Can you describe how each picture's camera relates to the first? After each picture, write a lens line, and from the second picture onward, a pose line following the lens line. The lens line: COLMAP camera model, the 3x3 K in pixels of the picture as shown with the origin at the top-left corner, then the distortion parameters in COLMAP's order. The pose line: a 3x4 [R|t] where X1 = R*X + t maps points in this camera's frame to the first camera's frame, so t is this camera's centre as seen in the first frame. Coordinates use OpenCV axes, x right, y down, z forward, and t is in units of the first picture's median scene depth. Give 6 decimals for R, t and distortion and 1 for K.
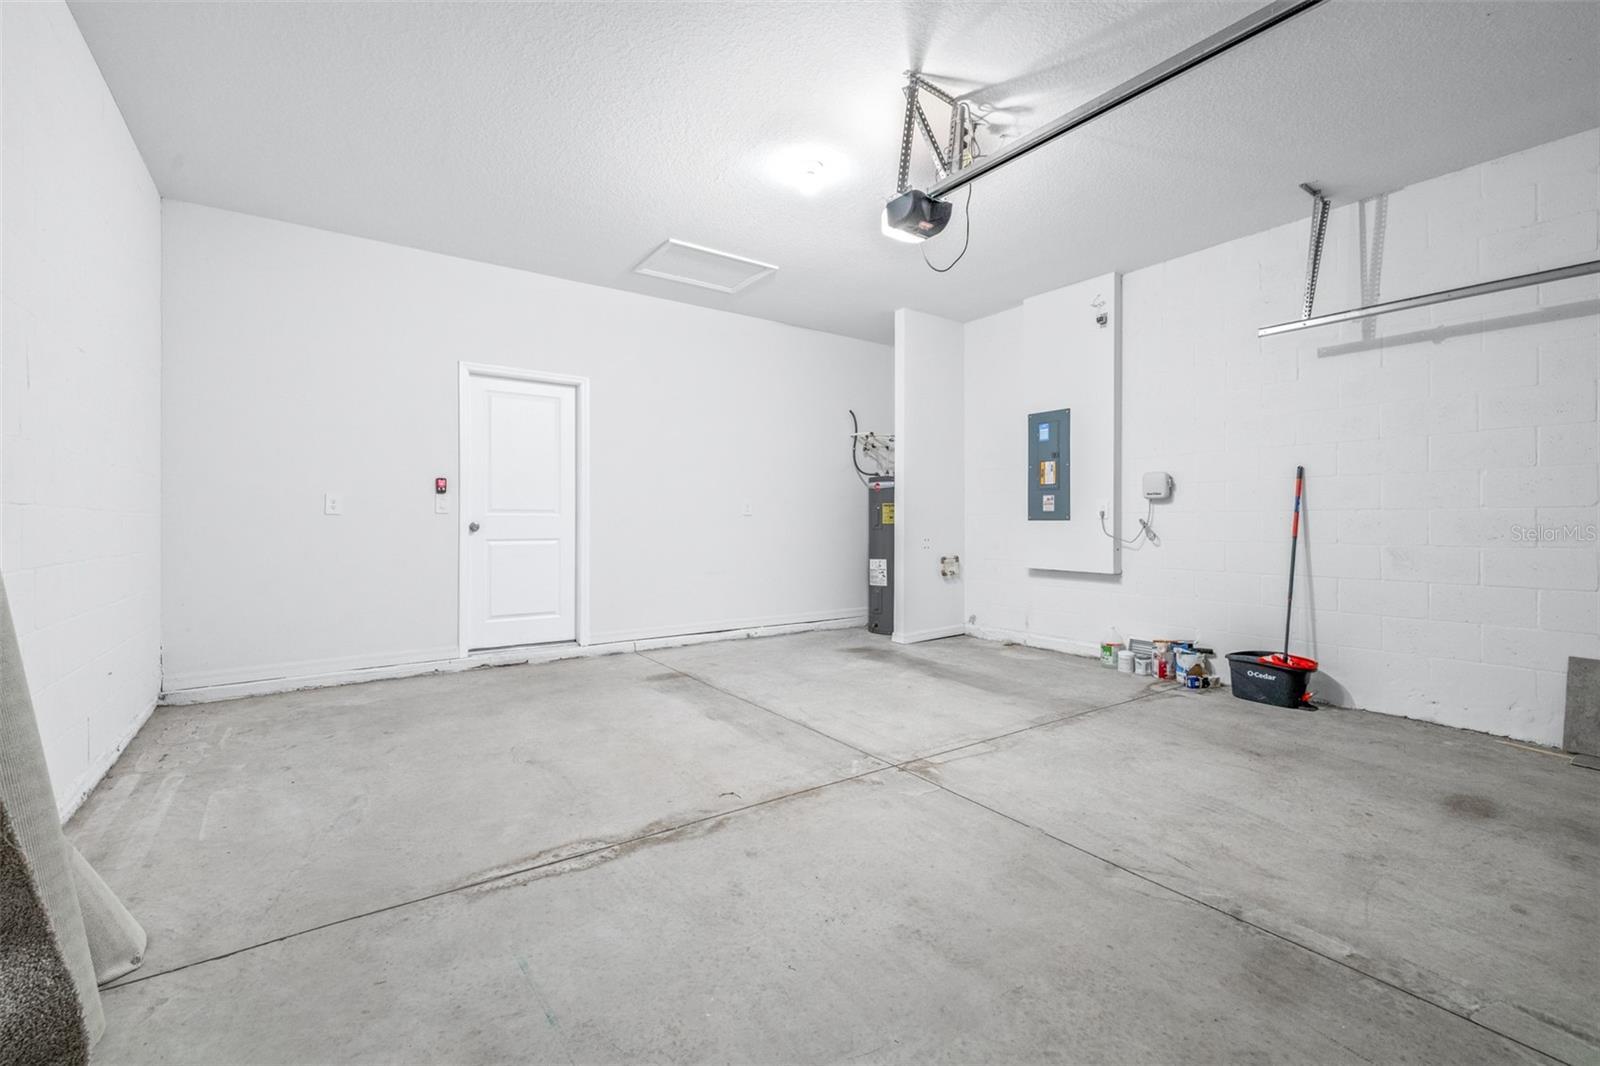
lens RADIAL K [[685.9, 0, 799.8], [0, 685.9, 518.9], [0, 0, 1]] dist [0.000699, -0.000067]
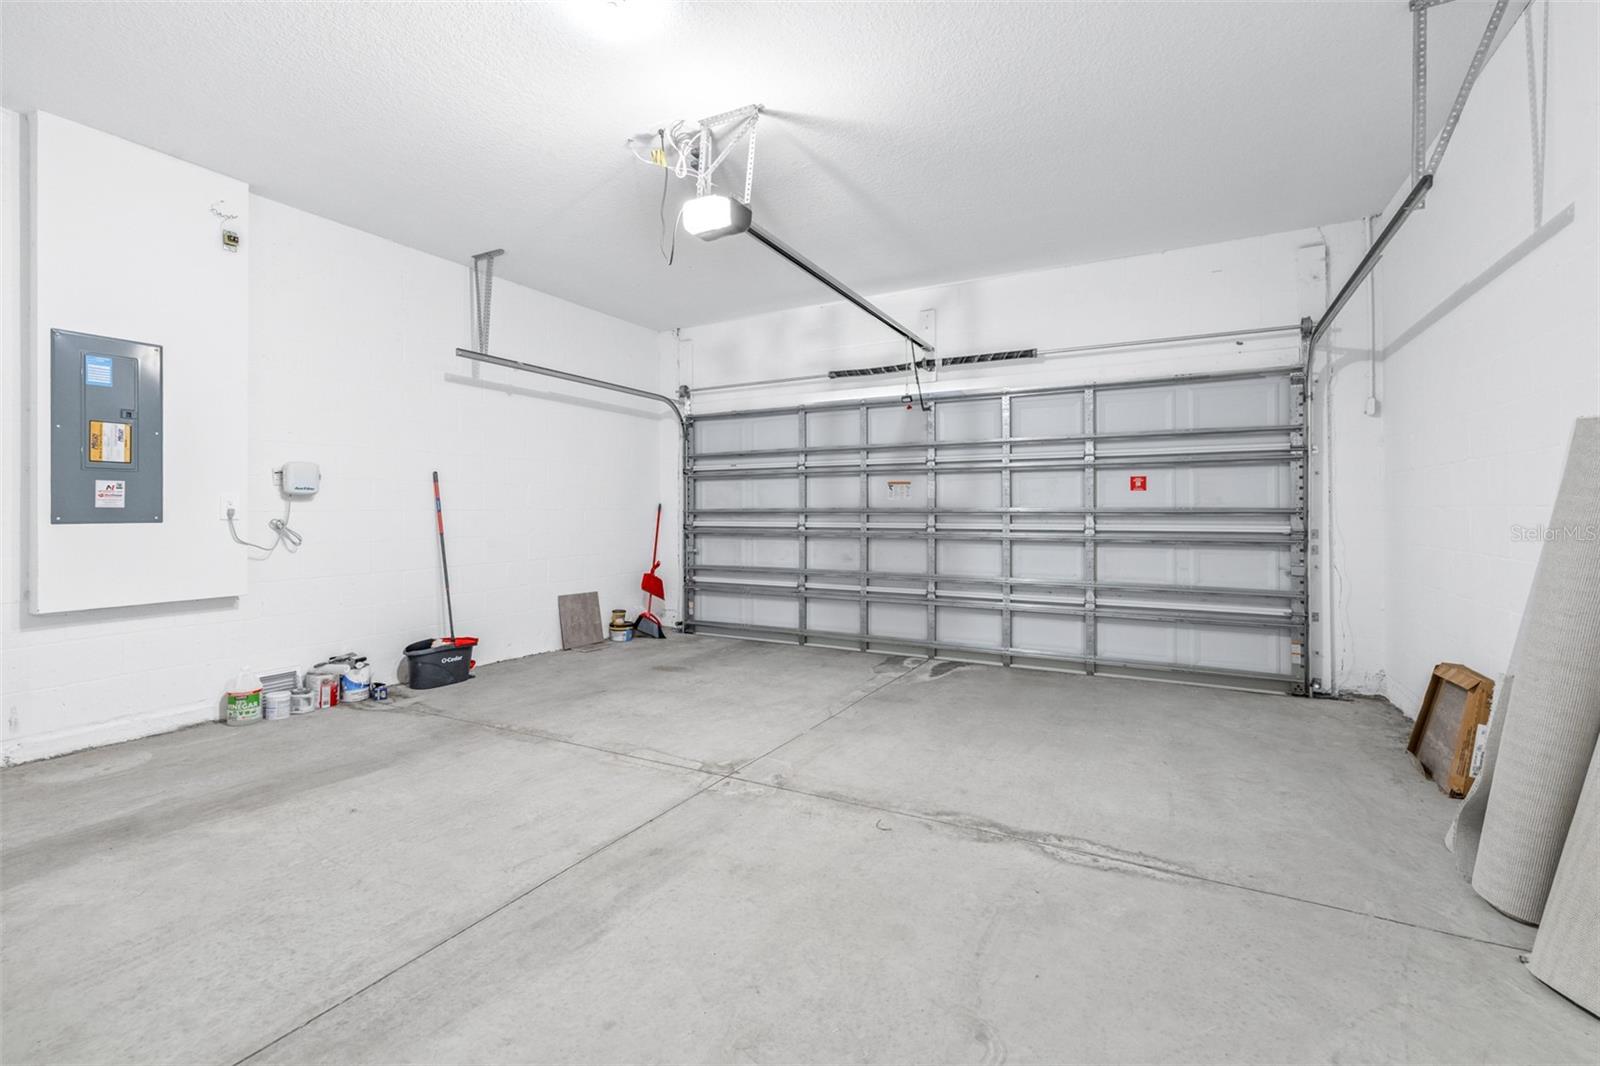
lens RADIAL K [[685.9, 0, 799.8], [0, 685.9, 518.9], [0, 0, 1]] dist [0.000699, -0.000067]
pose [[-0.446268, -0.007932, 0.894864, -0.794604], [0.000729, 0.999957, 0.009227, -0.012622], [-0.894899, 0.004770, -0.446243, 1.379027]]
